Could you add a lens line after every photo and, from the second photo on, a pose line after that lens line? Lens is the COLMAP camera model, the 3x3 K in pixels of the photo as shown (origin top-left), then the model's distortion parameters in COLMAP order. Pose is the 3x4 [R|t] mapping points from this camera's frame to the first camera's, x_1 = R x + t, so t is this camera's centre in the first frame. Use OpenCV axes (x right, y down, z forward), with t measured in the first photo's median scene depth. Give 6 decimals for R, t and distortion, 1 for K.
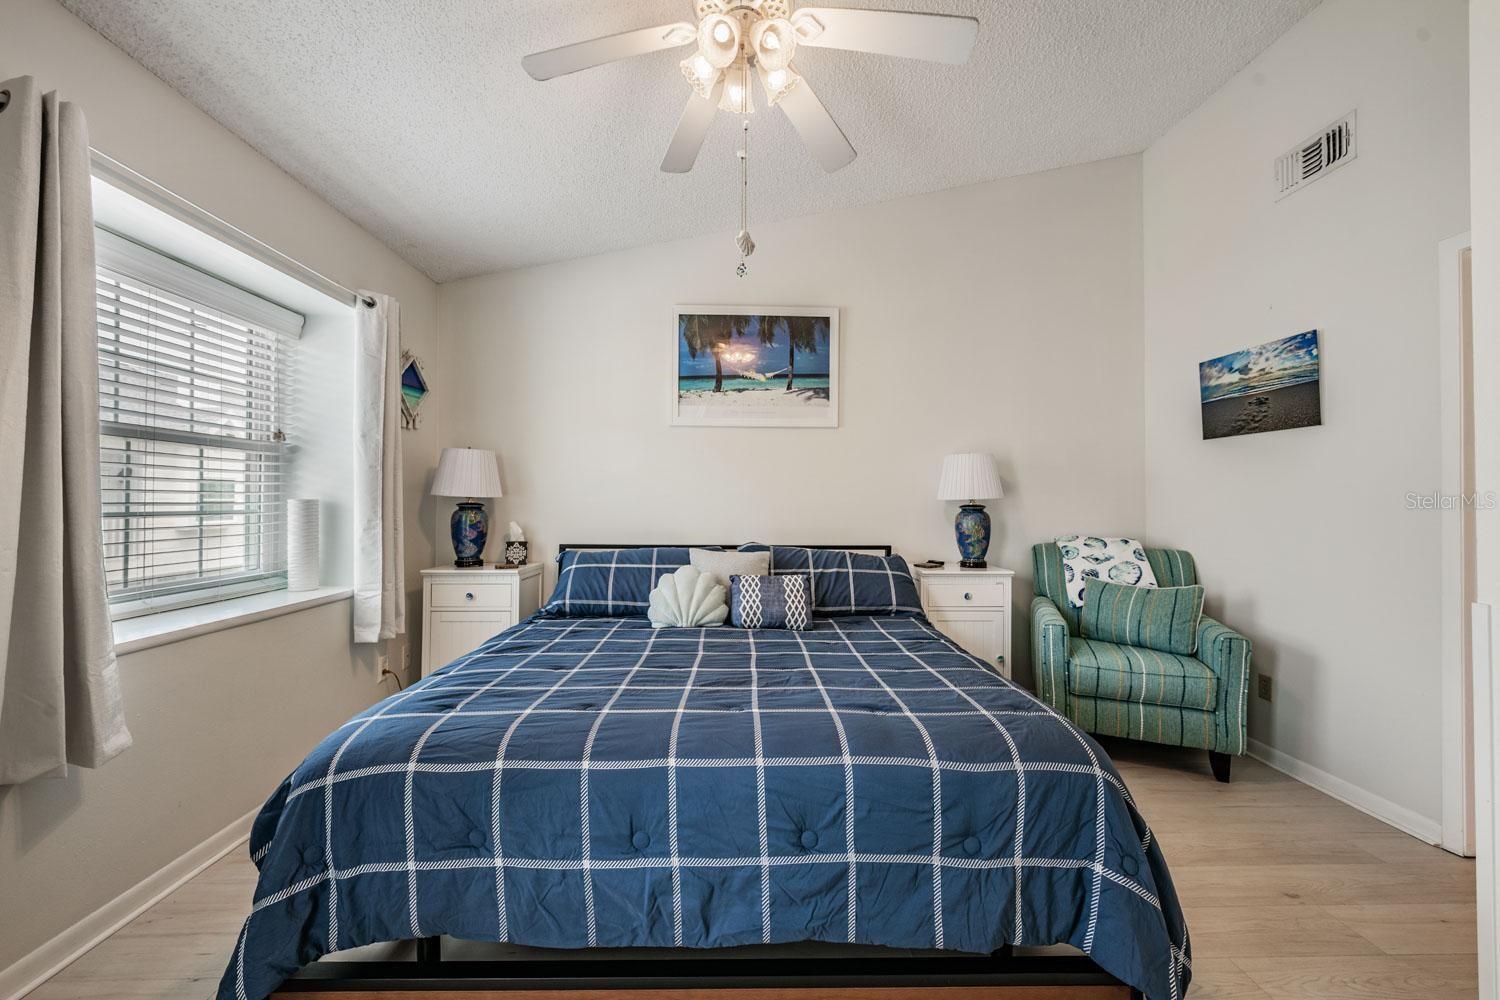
lens RADIAL K [[582.3, 0, 751.2], [0, 582.3, 488.8], [0, 0, 1]] dist [0.003410, 0.000136]
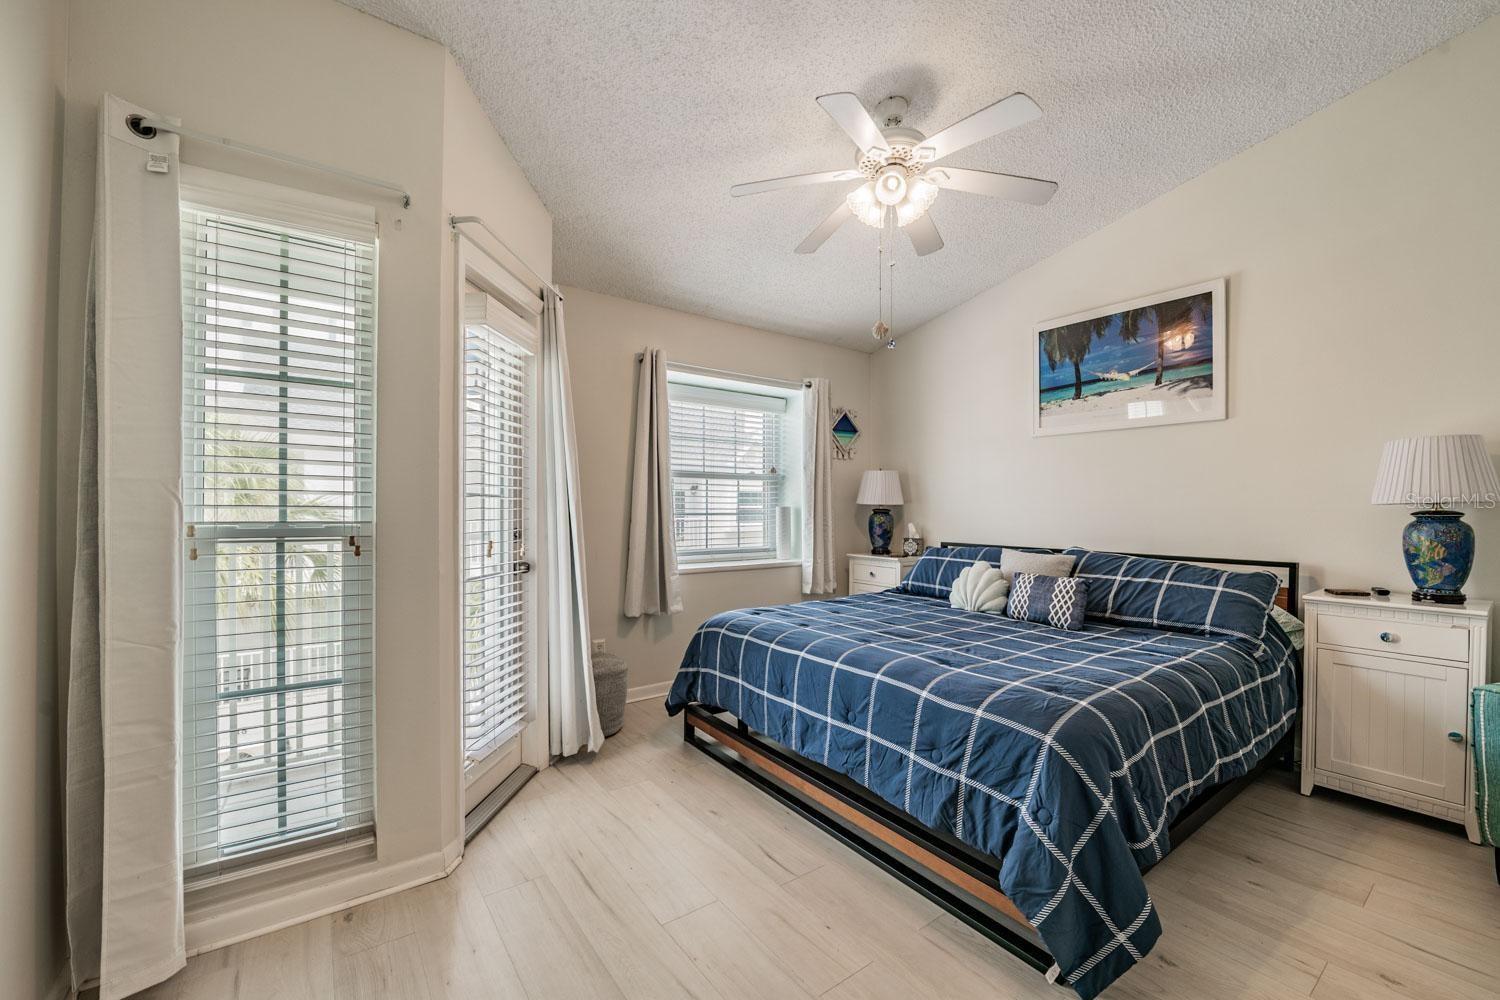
lens RADIAL K [[594.9, 0, 750.6], [0, 594.9, 496.3], [0, 0, 1]] dist [-0.003910, -0.004514]
pose [[0.565966, -0.017830, -0.824235, 0.498742], [0.018935, 0.999784, -0.008626, 0.000724], [0.824211, -0.010725, 0.566181, -0.058219]]
